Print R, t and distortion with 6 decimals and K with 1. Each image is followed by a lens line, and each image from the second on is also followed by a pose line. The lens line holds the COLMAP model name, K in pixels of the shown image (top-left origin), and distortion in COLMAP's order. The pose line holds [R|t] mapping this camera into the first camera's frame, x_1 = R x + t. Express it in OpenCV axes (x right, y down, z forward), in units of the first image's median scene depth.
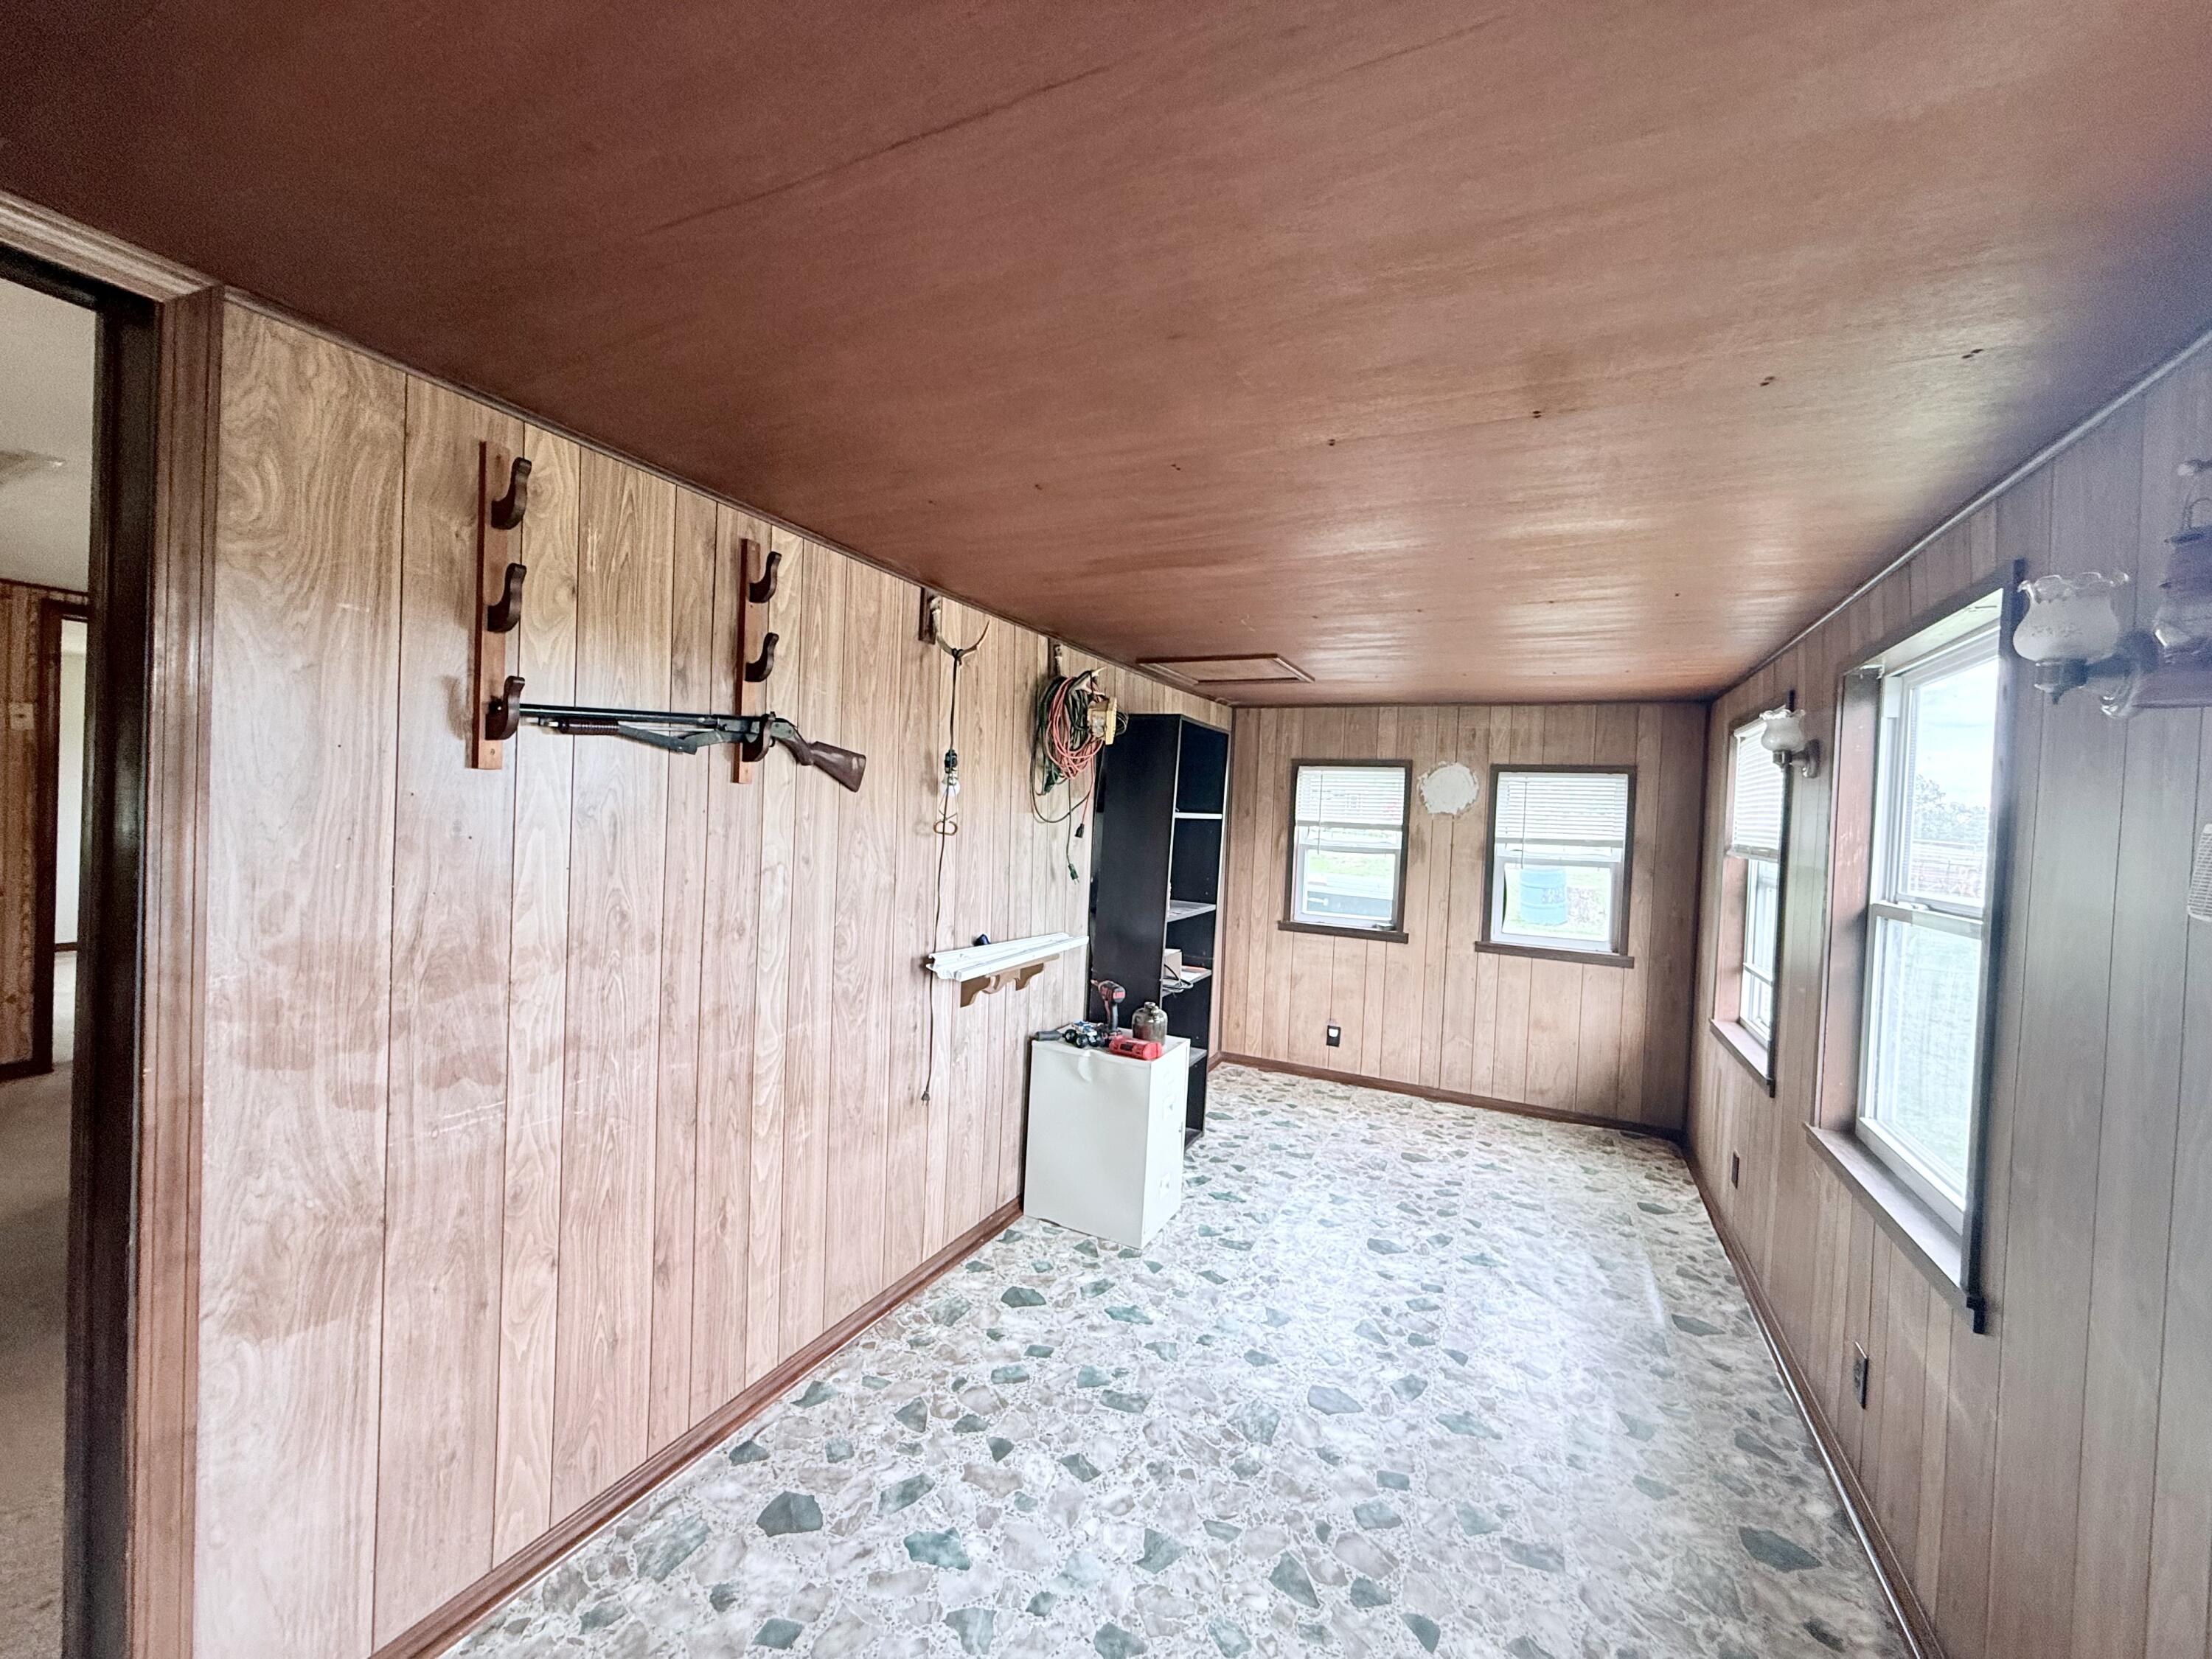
lens RADIAL K [[879.2, 0, 1099.8], [0, 879.2, 829.4], [0, 0, 1]] dist [-0.001689, 0.000345]
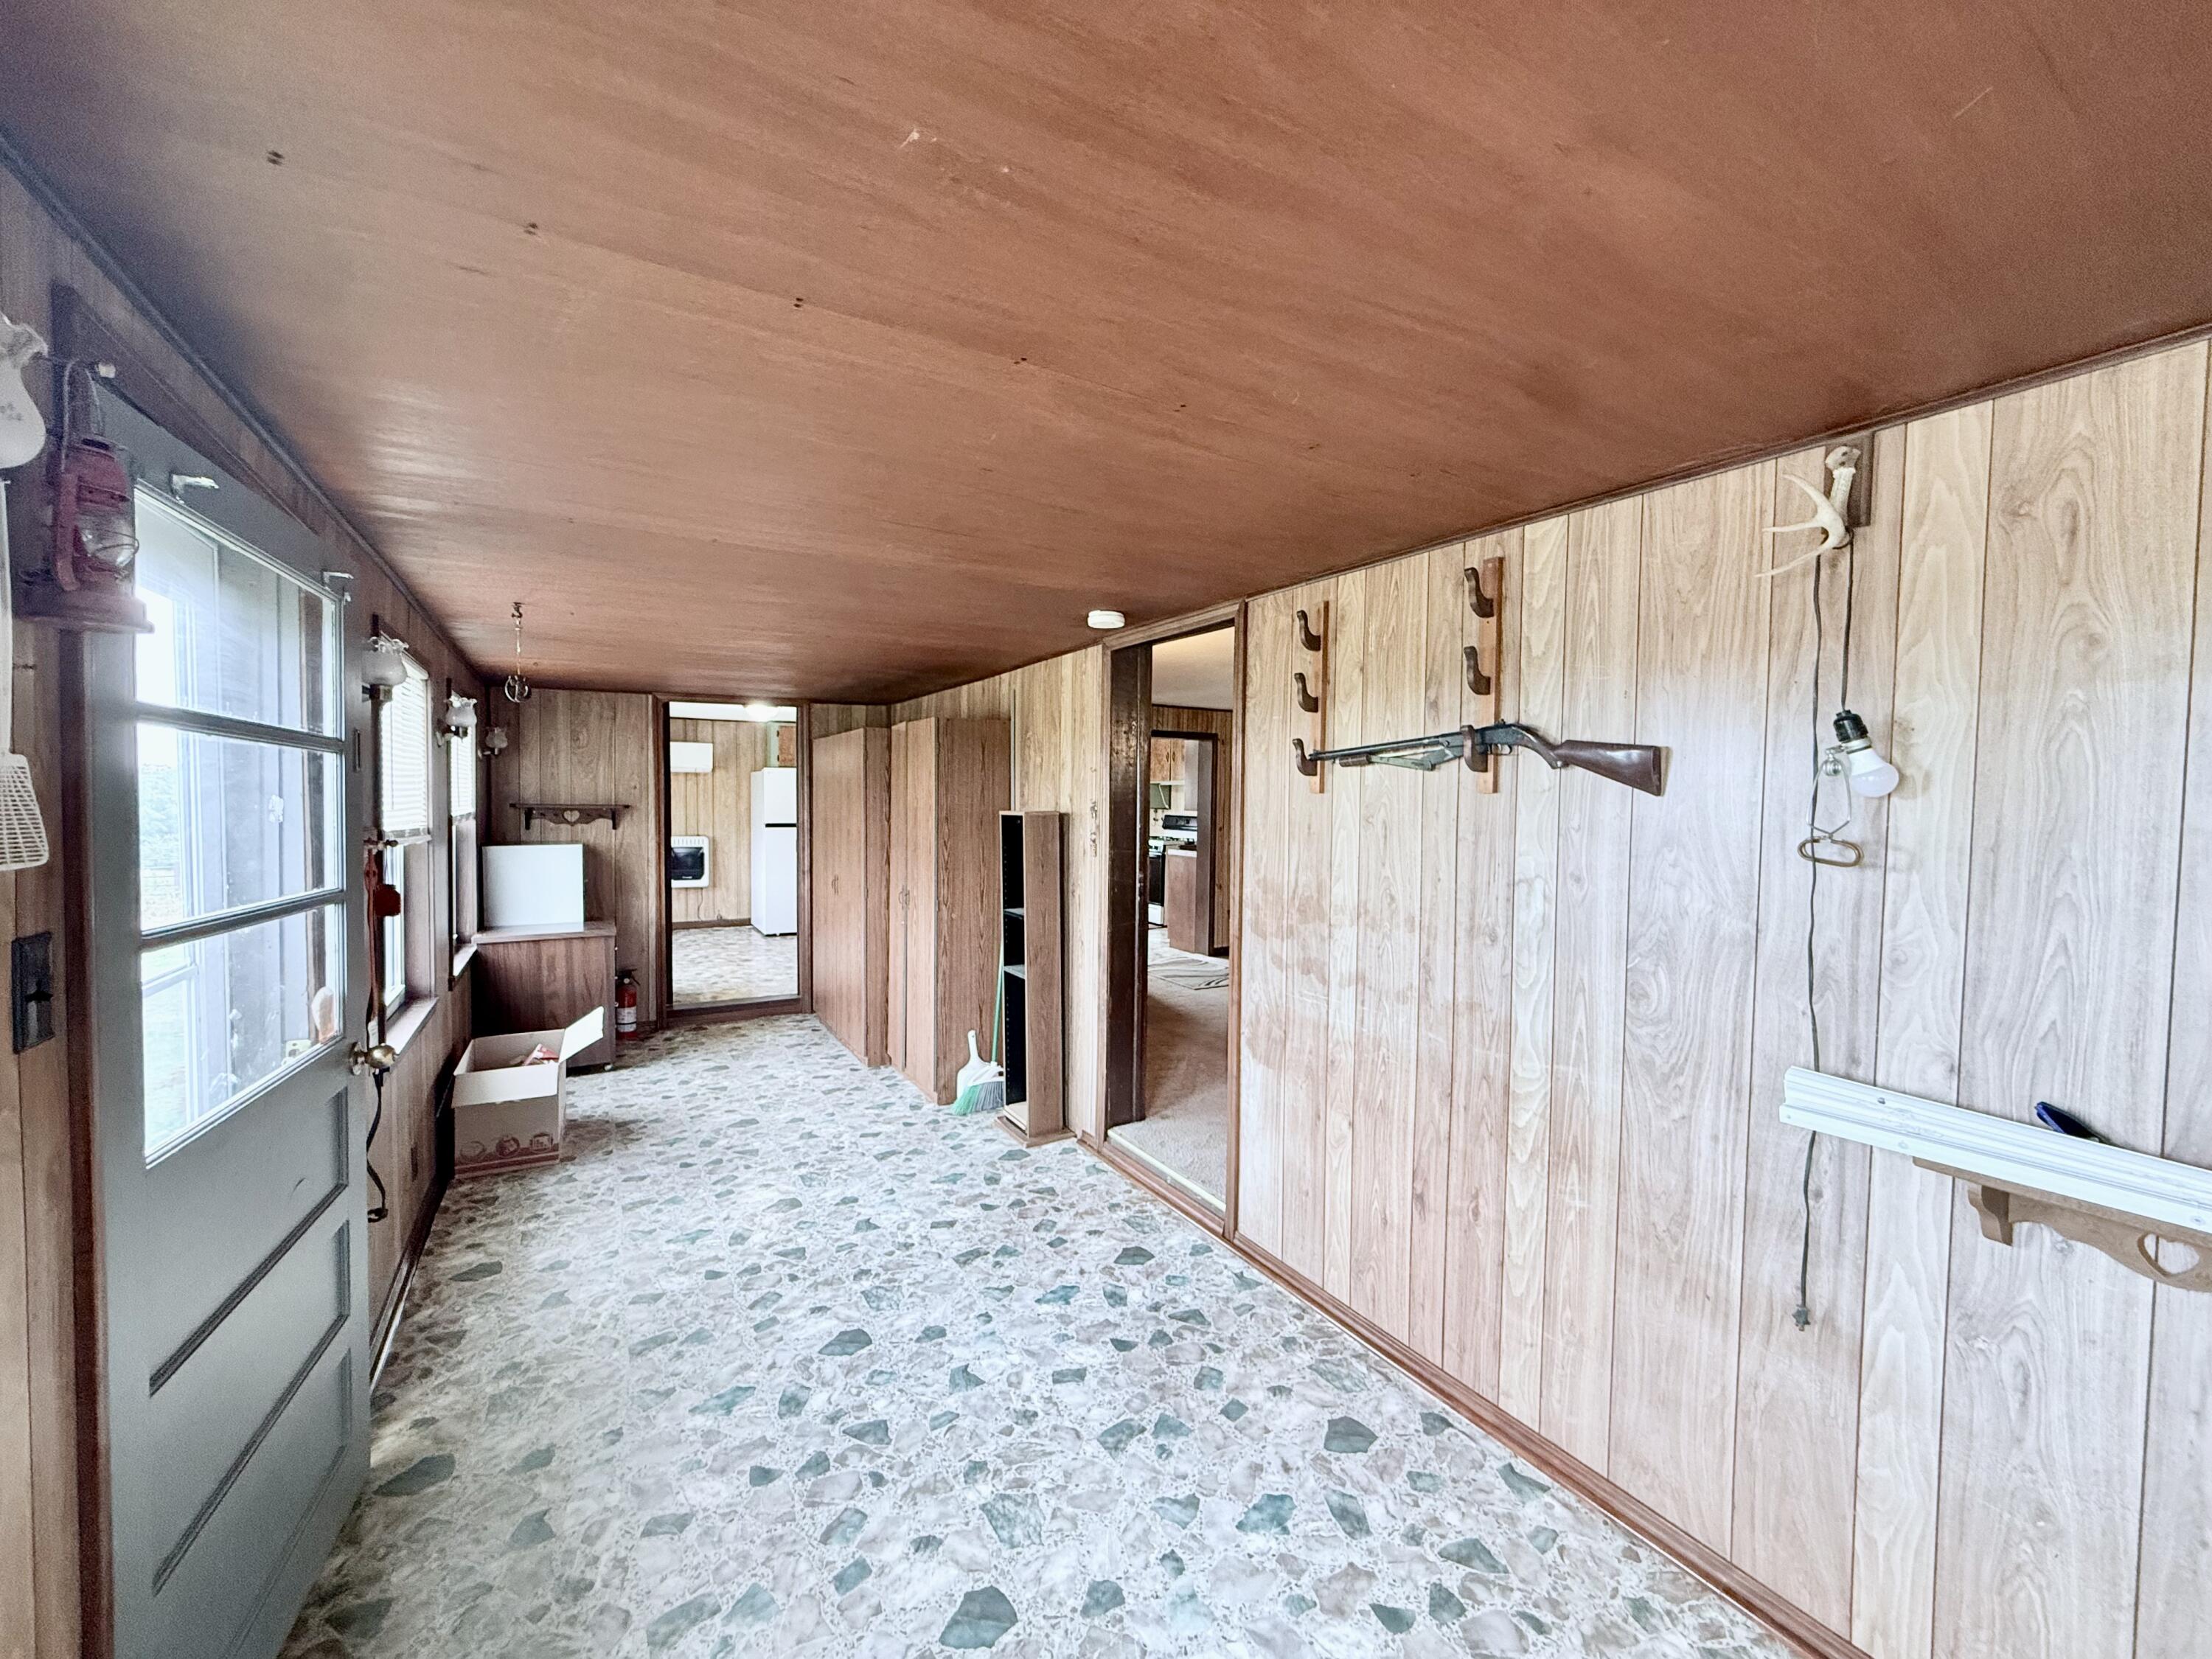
lens RADIAL K [[879.2, 0, 1099.8], [0, 879.2, 829.4], [0, 0, 1]] dist [-0.001689, 0.000345]
pose [[-0.551053, -0.016819, -0.834301, 0.738277], [-0.050107, 0.998660, 0.012963, -0.000239], [0.832965, 0.048948, -0.551157, 1.240993]]
